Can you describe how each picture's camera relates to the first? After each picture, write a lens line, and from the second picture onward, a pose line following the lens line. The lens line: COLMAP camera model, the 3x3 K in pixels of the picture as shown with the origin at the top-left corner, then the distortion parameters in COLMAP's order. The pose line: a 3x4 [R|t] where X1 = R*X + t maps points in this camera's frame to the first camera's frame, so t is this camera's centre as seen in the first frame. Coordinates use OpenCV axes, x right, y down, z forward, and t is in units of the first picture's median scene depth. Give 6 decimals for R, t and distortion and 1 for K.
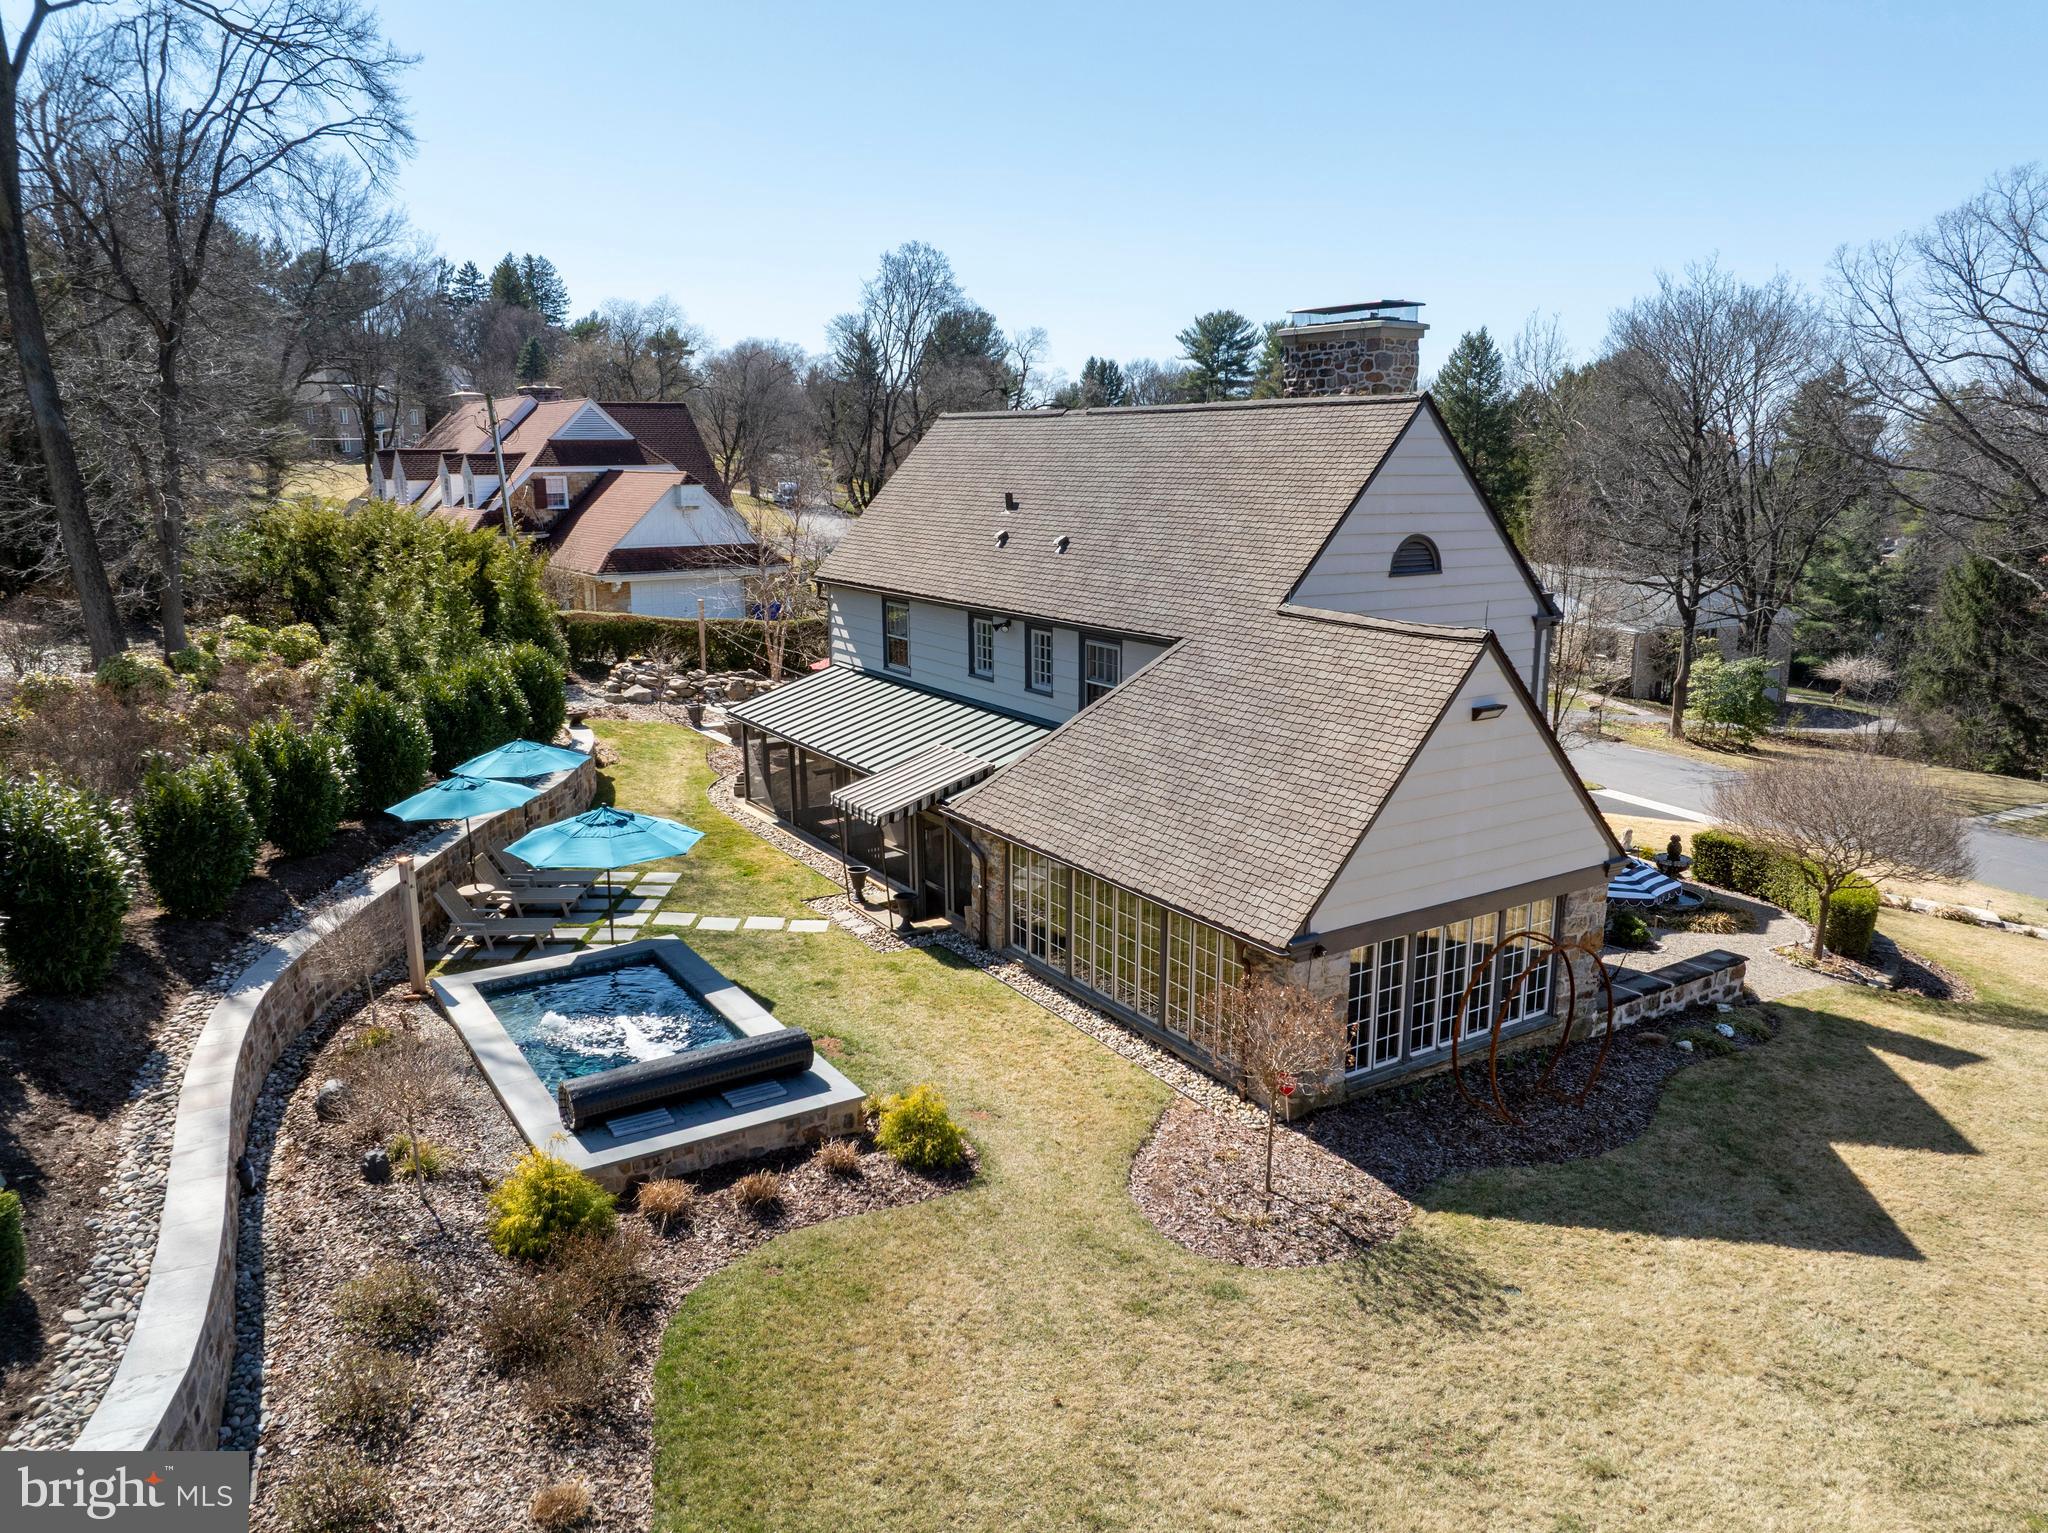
lens RADIAL K [[1438.7, 0, 1033.6], [0, 1438.7, 769.1], [0, 0, 1]] dist [-0.036288, -0.000047]
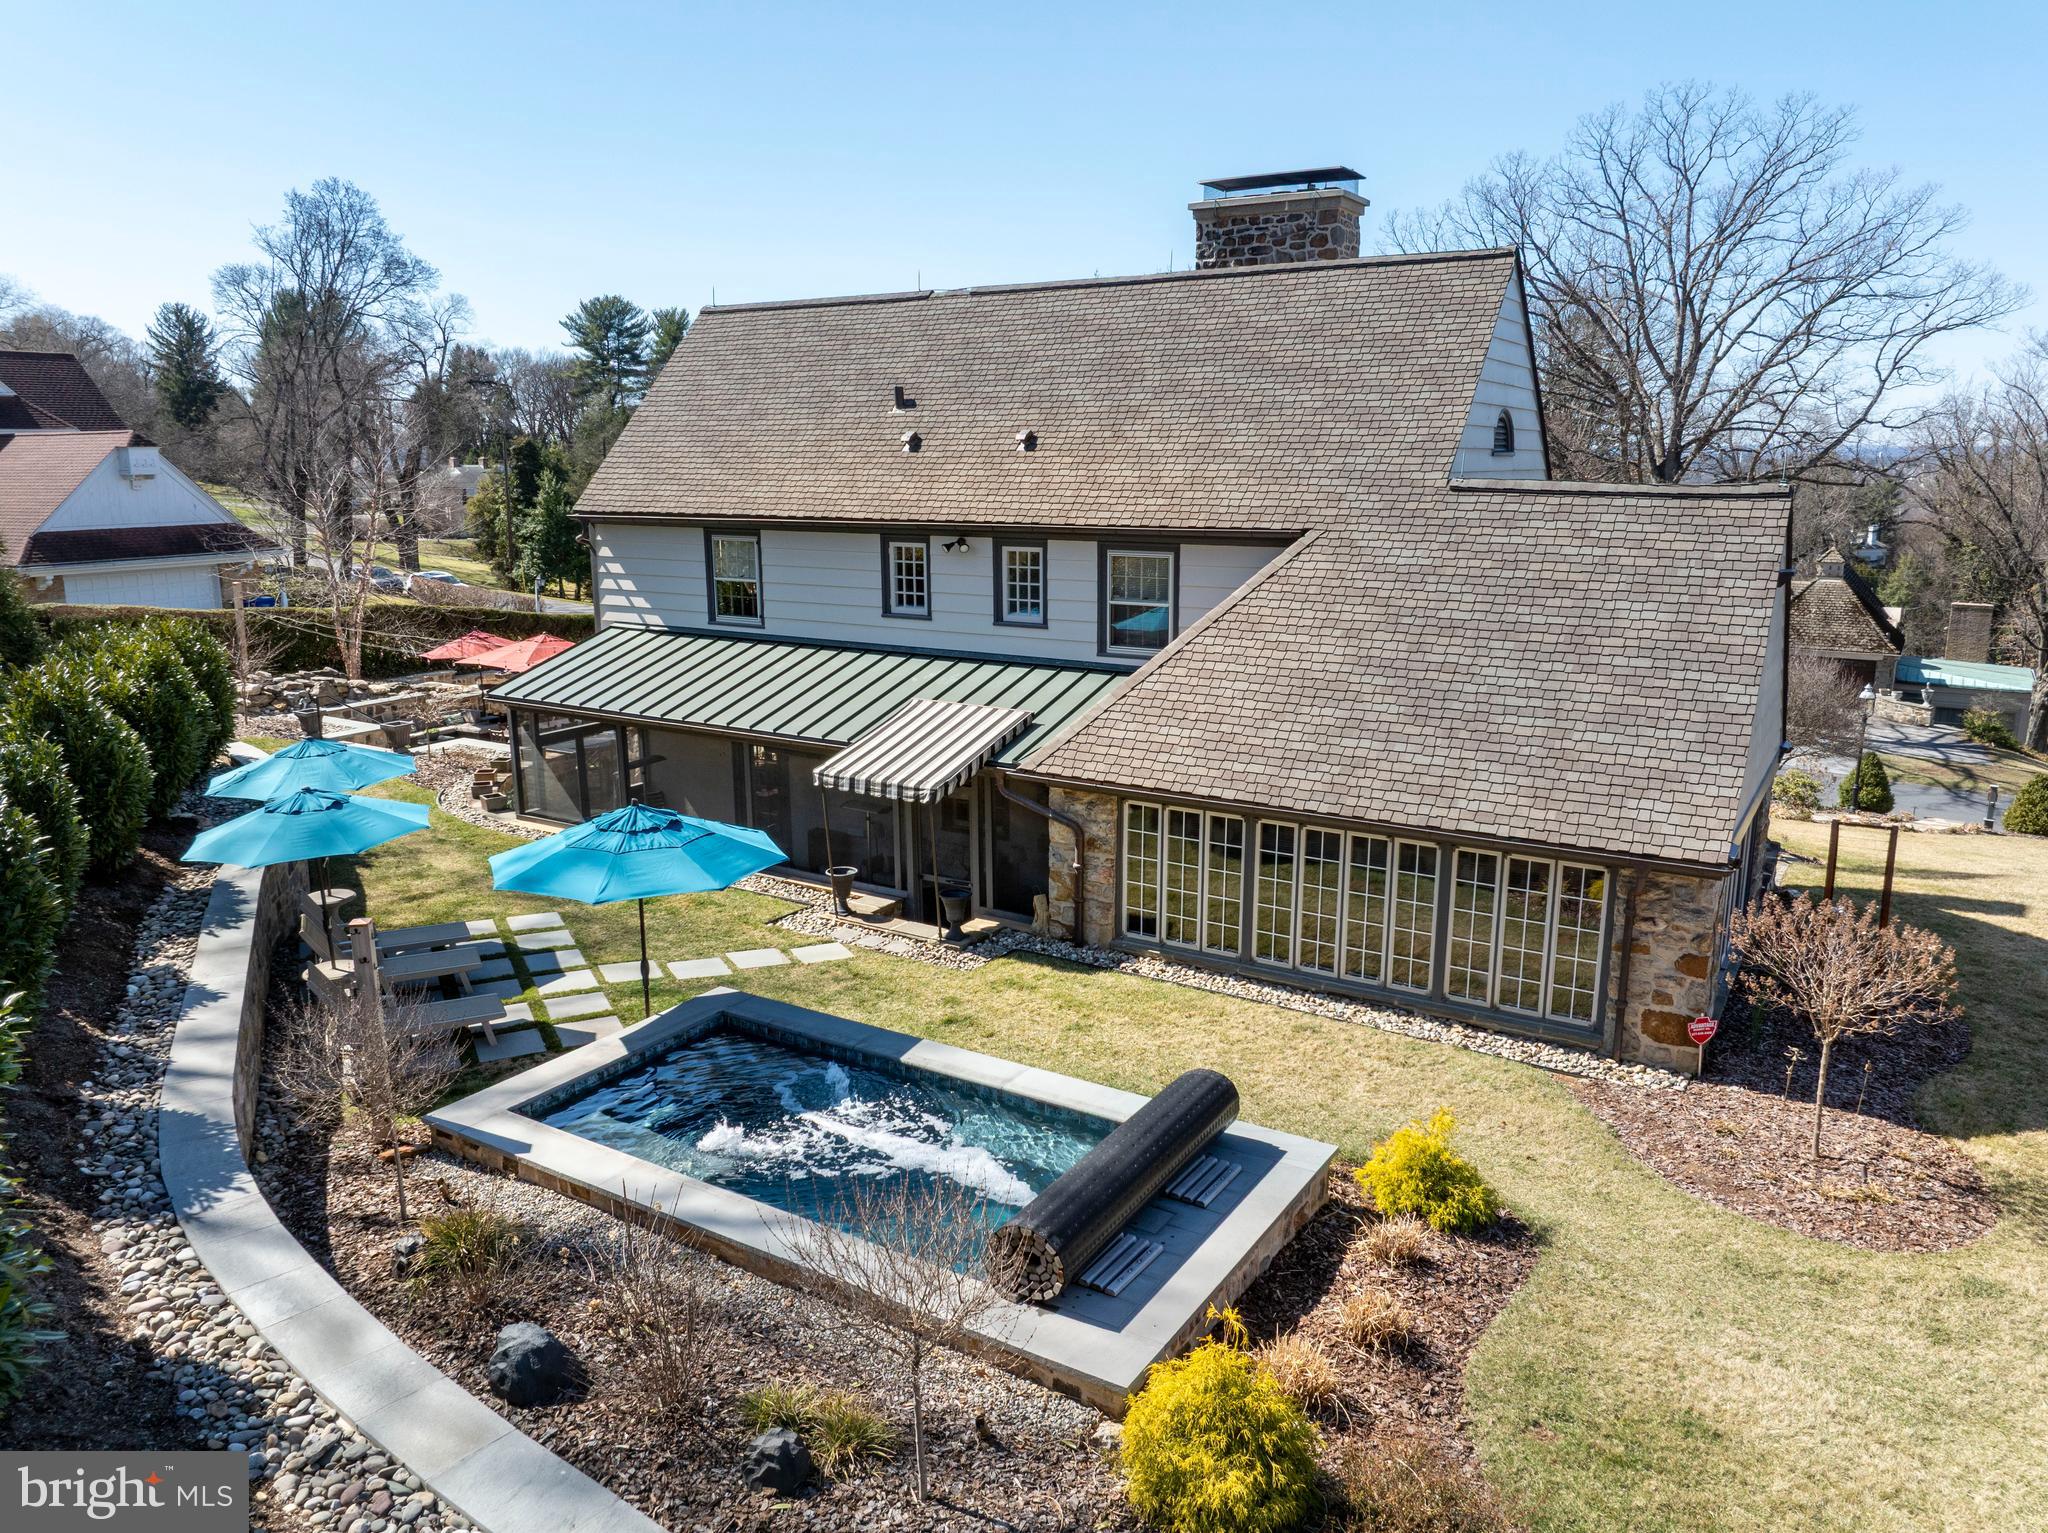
lens RADIAL K [[1438.7, 0, 1021.4], [0, 1438.7, 758.0], [0, 0, 1]] dist [-0.036288, -0.000047]
pose [[0.905700, -0.090271, 0.414196, -0.351220], [0.094658, 0.995460, 0.009970, 0.013288], [-0.413216, 0.030177, 0.910133, 0.290687]]
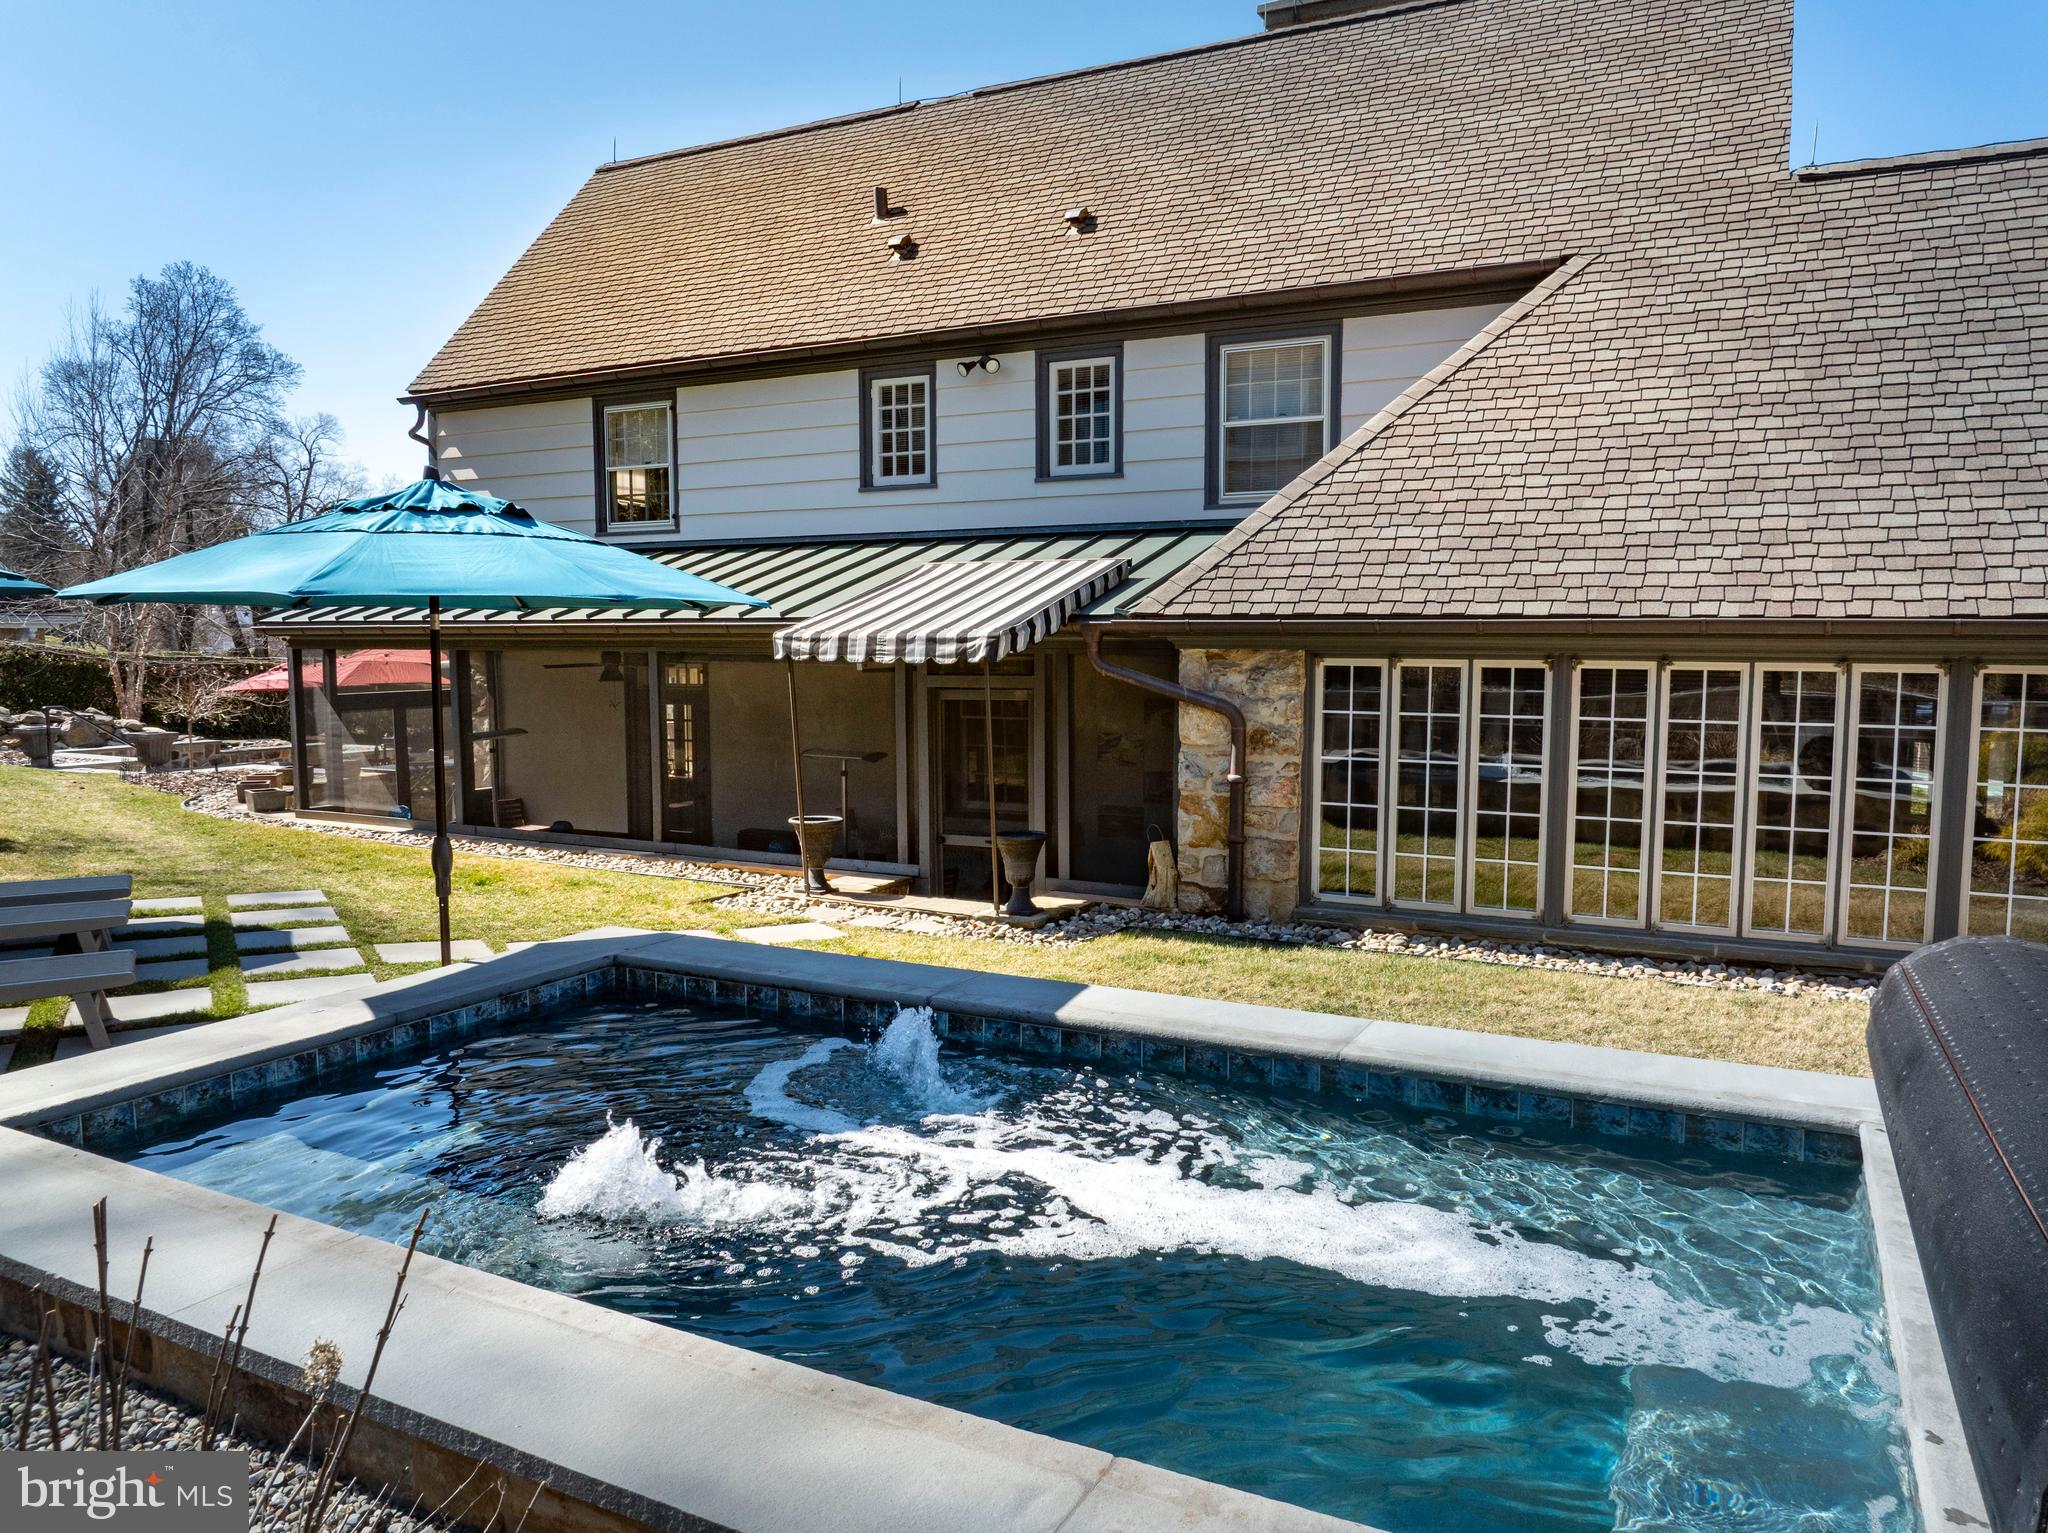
lens RADIAL K [[1438.7, 0, 1021.5], [0, 1438.7, 772.3], [0, 0, 1]] dist [-0.036288, -0.000047]
pose [[0.870158, -0.042994, 0.490893, -0.292581], [0.105947, 0.989212, -0.101164, 0.110412], [-0.481248, 0.140038, 0.865326, 0.601261]]
